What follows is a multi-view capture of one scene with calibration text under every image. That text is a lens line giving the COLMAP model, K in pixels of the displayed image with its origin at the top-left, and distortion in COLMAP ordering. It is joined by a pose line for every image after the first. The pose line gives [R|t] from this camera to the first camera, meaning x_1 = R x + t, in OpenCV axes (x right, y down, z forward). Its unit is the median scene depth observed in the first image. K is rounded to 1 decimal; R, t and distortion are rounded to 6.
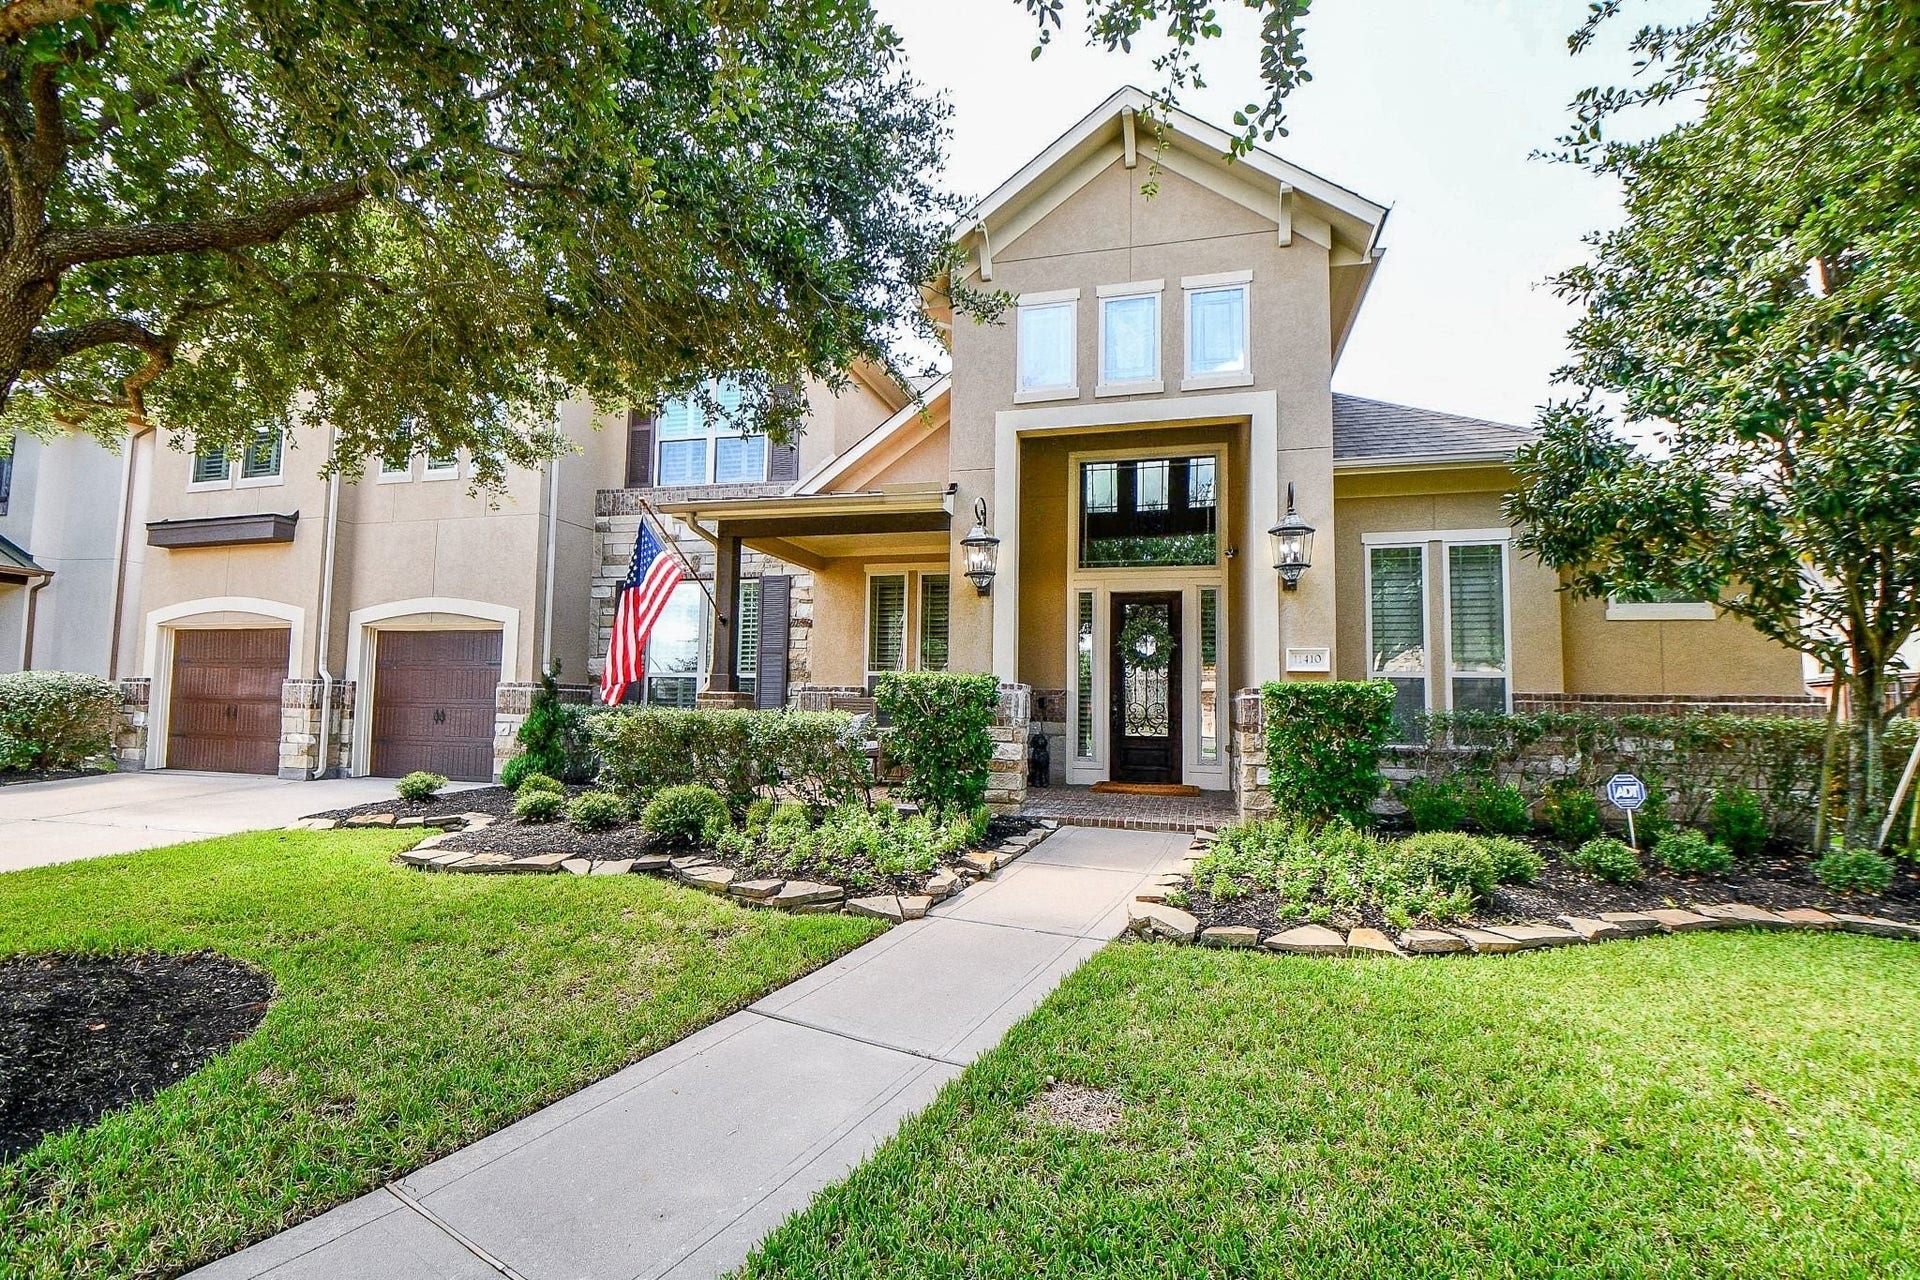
lens RADIAL K [[918.4, 0, 982.8], [0, 918.4, 624.5], [0, 0, 1]] dist [0.000323, 0.000412]
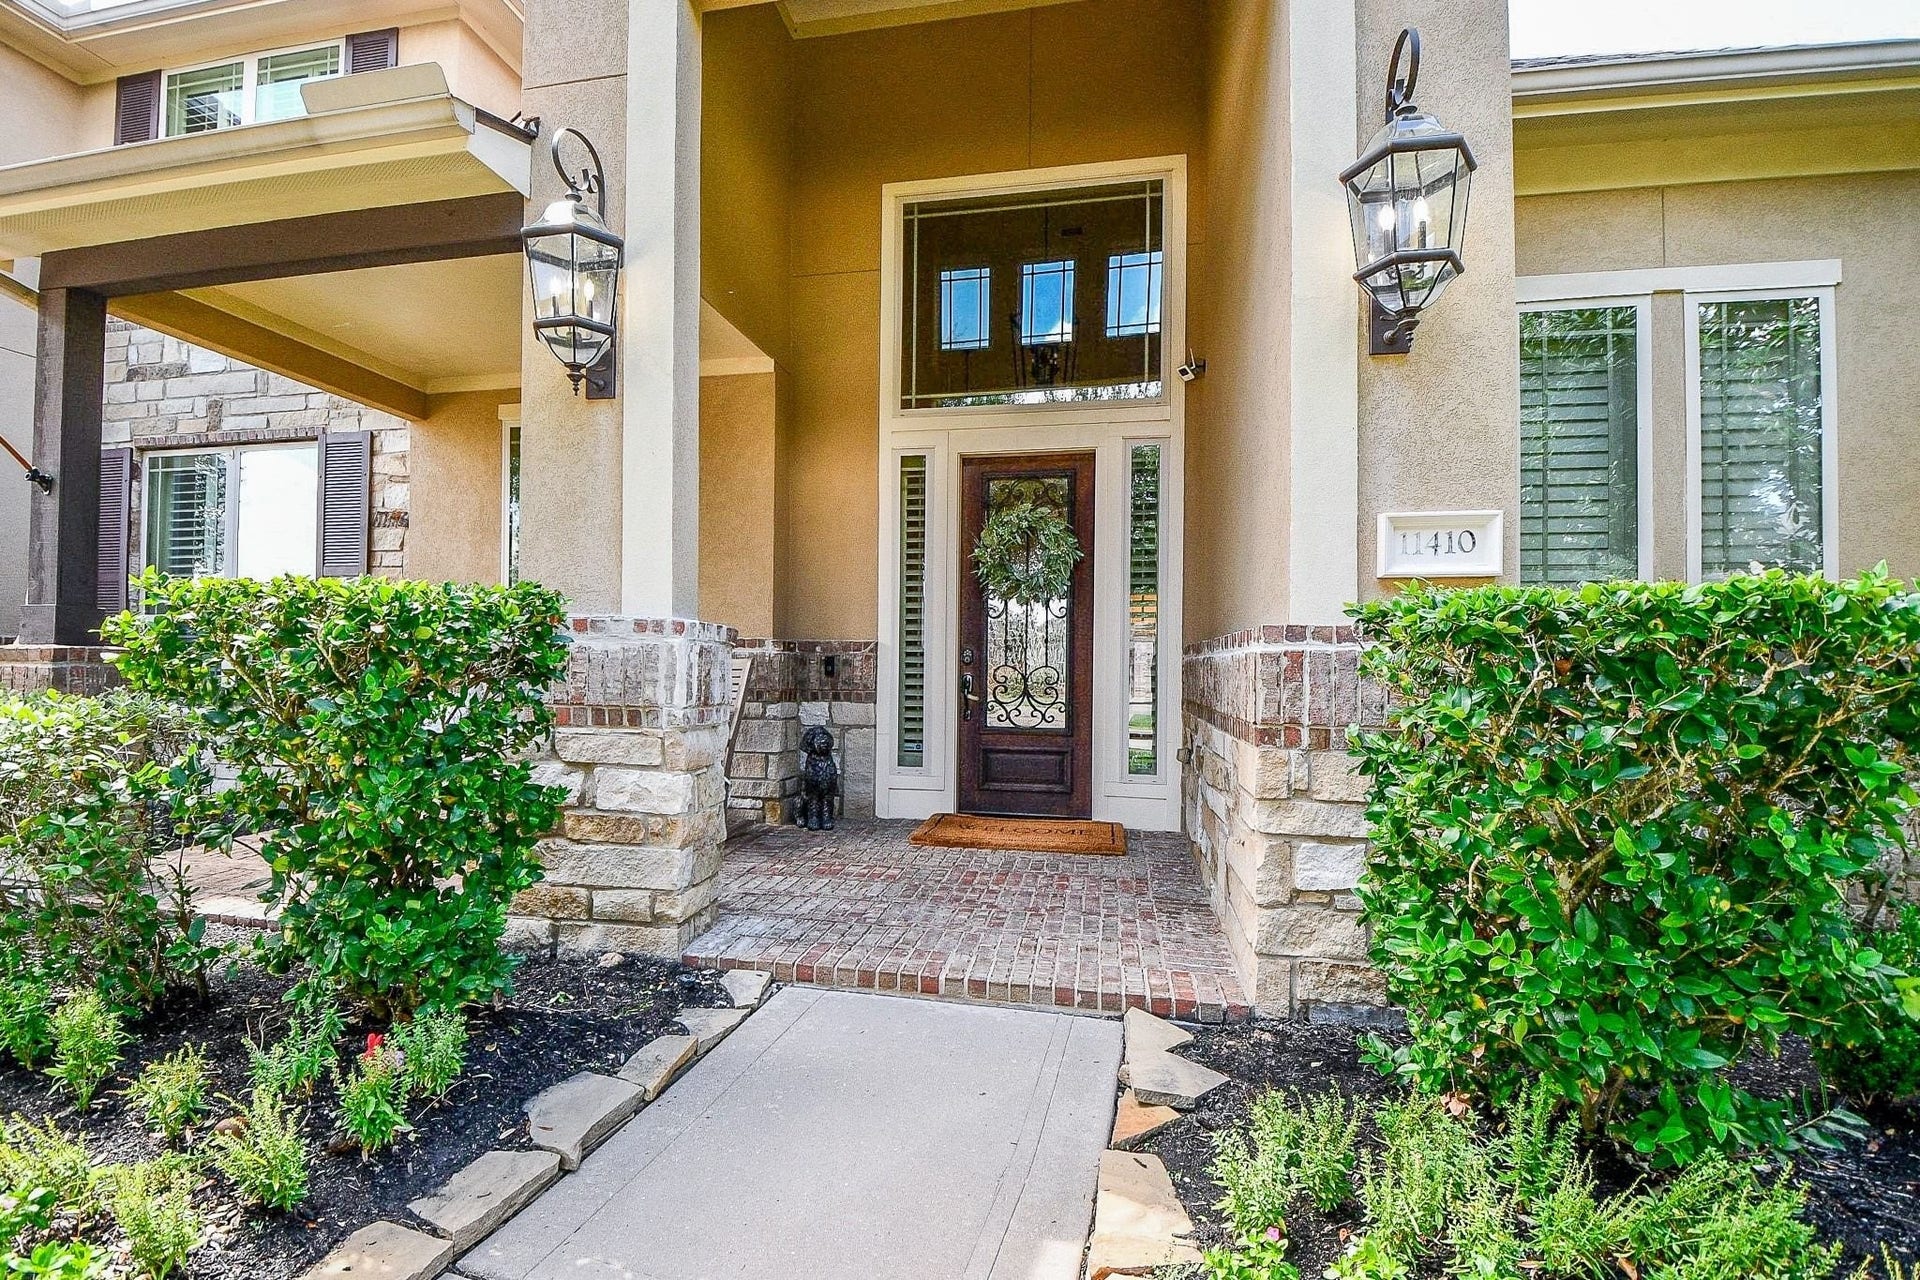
lens RADIAL K [[866.8, 0, 972.0], [0, 866.8, 642.5], [0, 0, 1]] dist [-0.000221, -0.000368]
pose [[0.997426, -0.003927, 0.071595, 0.122449], [-0.000382, 0.998194, 0.060070, 0.046885], [-0.071701, -0.059943, 0.995623, 0.558869]]
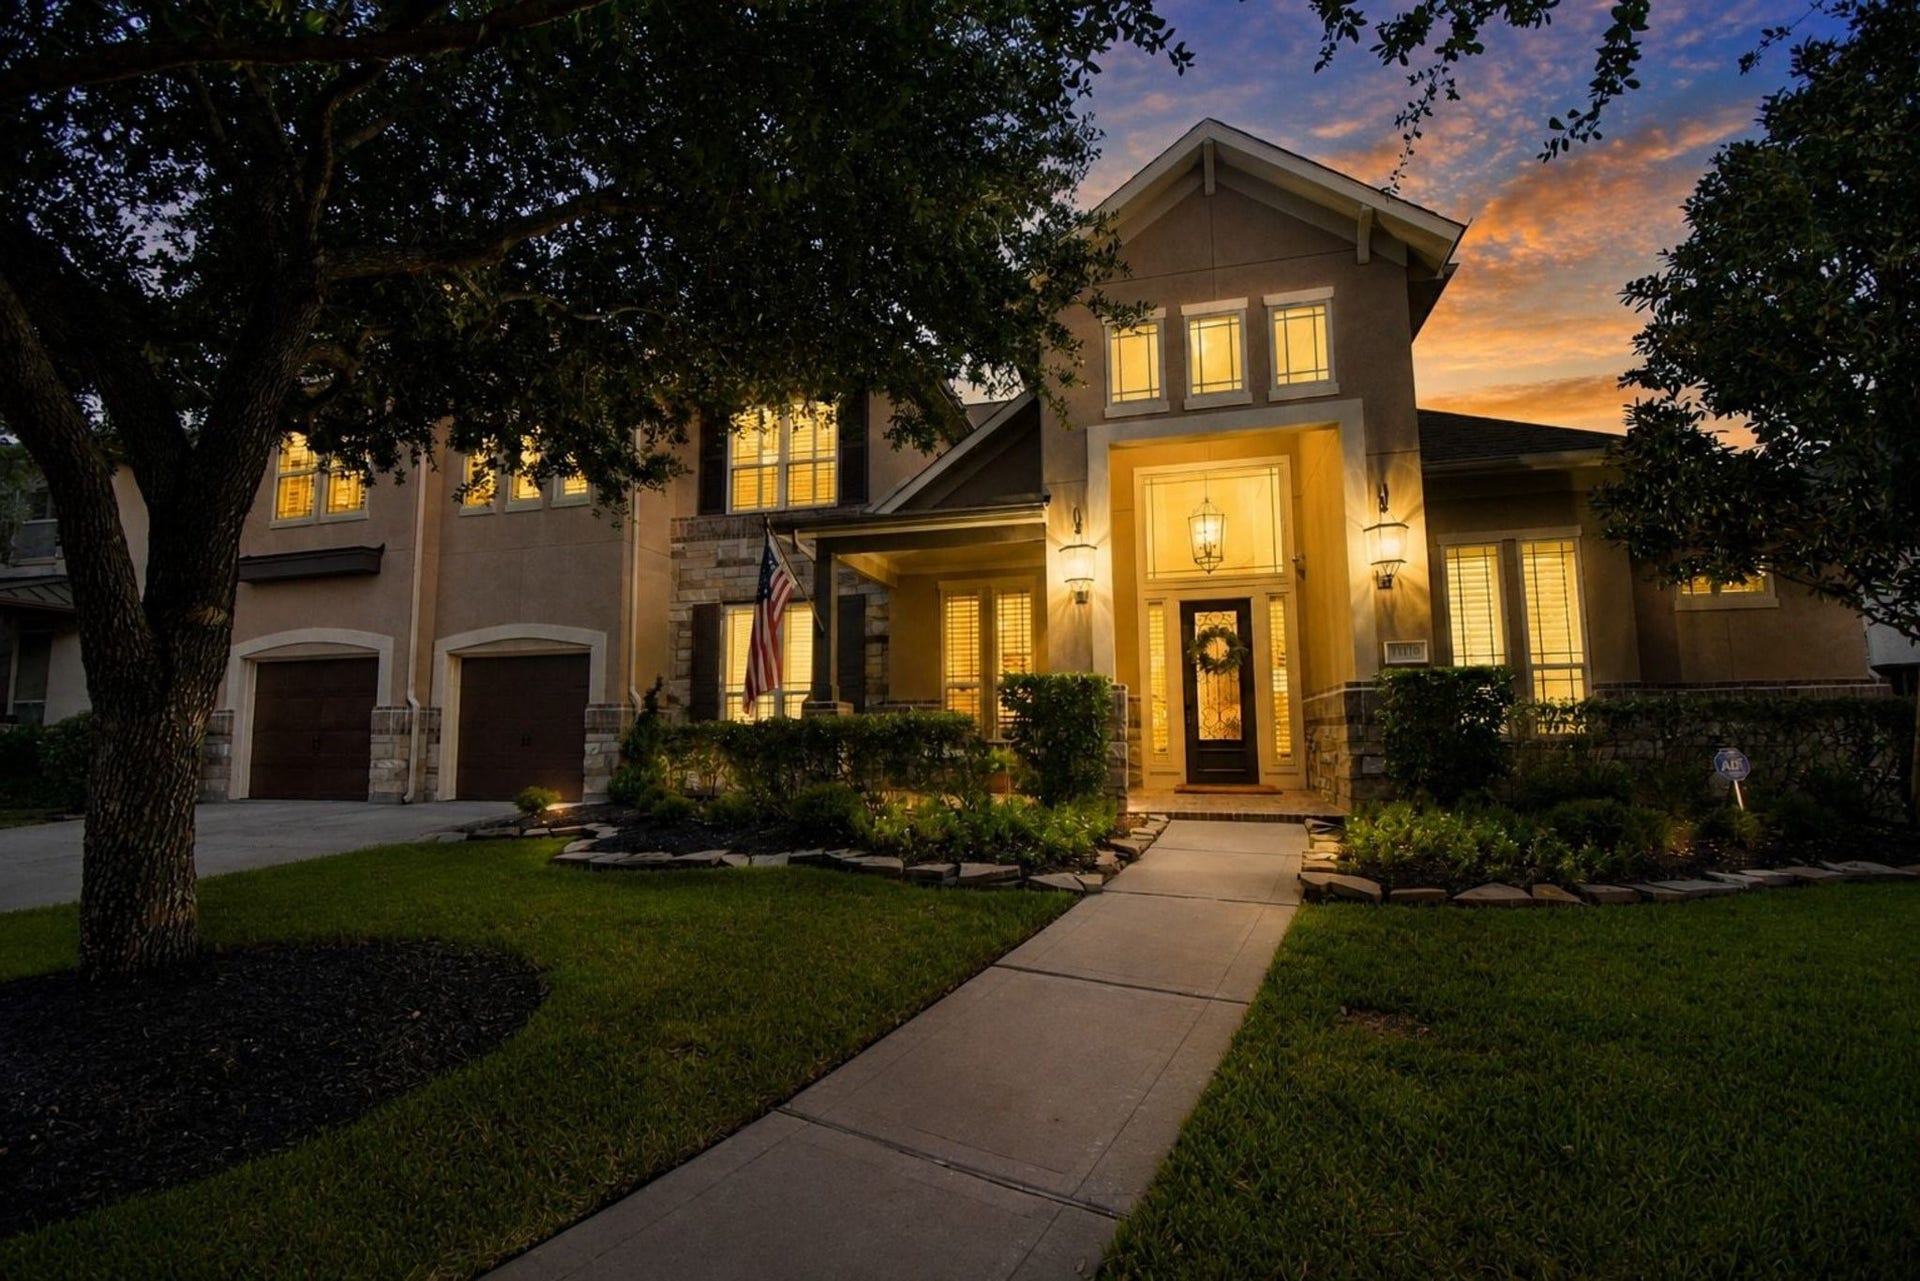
lens RADIAL K [[915.9, 0, 957.2], [0, 915.9, 623.2], [0, 0, 1]] dist [-0.000659, -0.001271]
pose [[0.999684, -0.024309, 0.006378, -0.134754], [0.024553, 0.998838, -0.041480, 0.029929], [-0.005363, 0.041624, 0.999119, -0.034391]]
